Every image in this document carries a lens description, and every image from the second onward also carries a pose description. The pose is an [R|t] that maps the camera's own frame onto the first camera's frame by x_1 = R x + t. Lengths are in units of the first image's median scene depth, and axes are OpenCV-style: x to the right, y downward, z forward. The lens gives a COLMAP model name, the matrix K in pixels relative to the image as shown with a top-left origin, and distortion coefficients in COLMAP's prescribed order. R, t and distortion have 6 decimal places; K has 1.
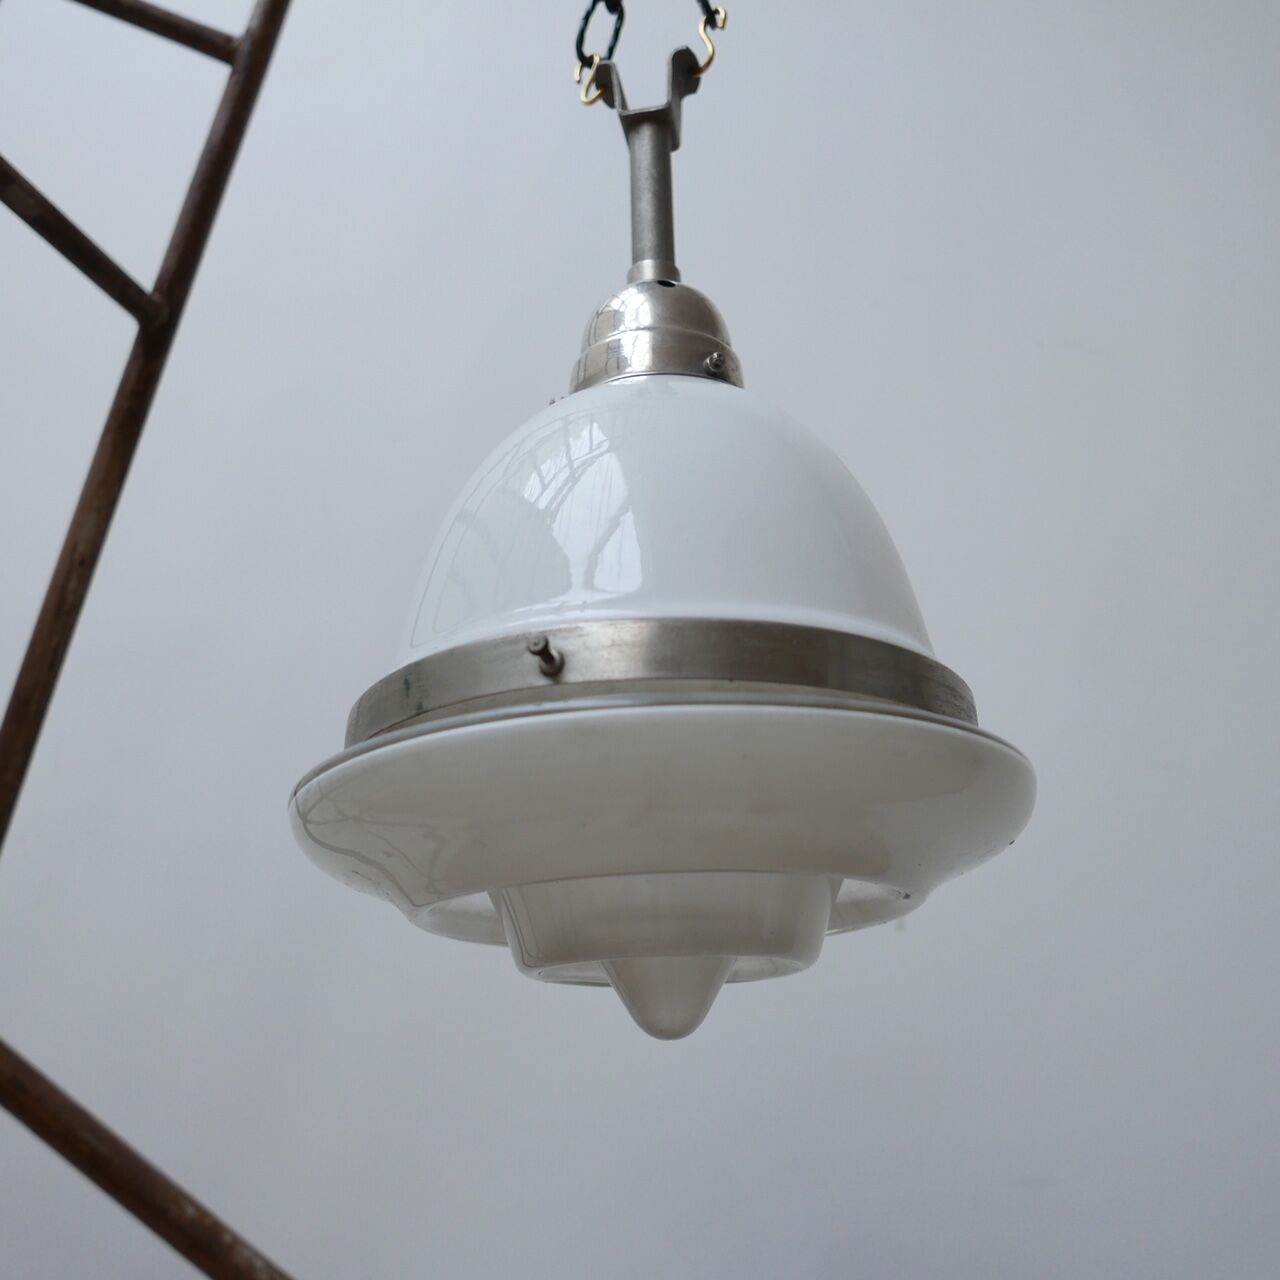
lens RADIAL K [[1343.6, 0, 640.0], [0, 1343.6, 640.0], [0, 0, 1]] dist [-0.247345, 0.447874]
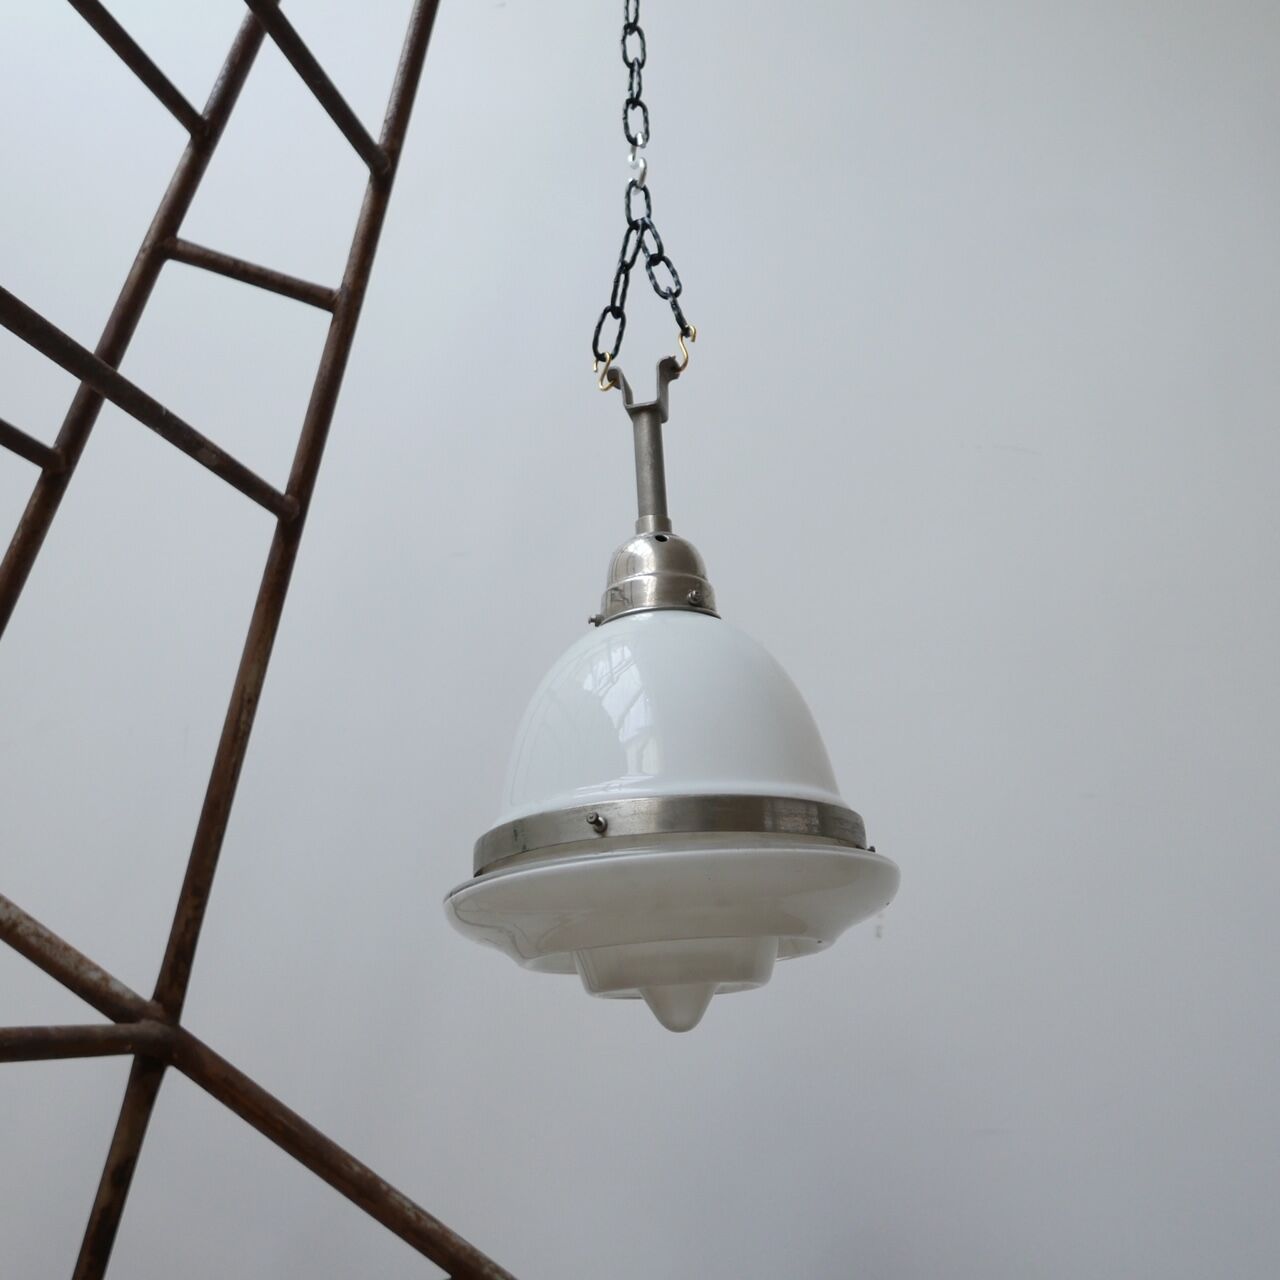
lens RADIAL K [[1330.2, 0, 640.0], [0, 1330.2, 640.0], [0, 0, 1]] dist [-0.327056, 1.236693]
pose [[0.998625, -0.045374, -0.026248, 0.031356], [0.045669, 0.998899, 0.010719, -0.176745], [0.025732, -0.011903, 0.999598, -0.535494]]
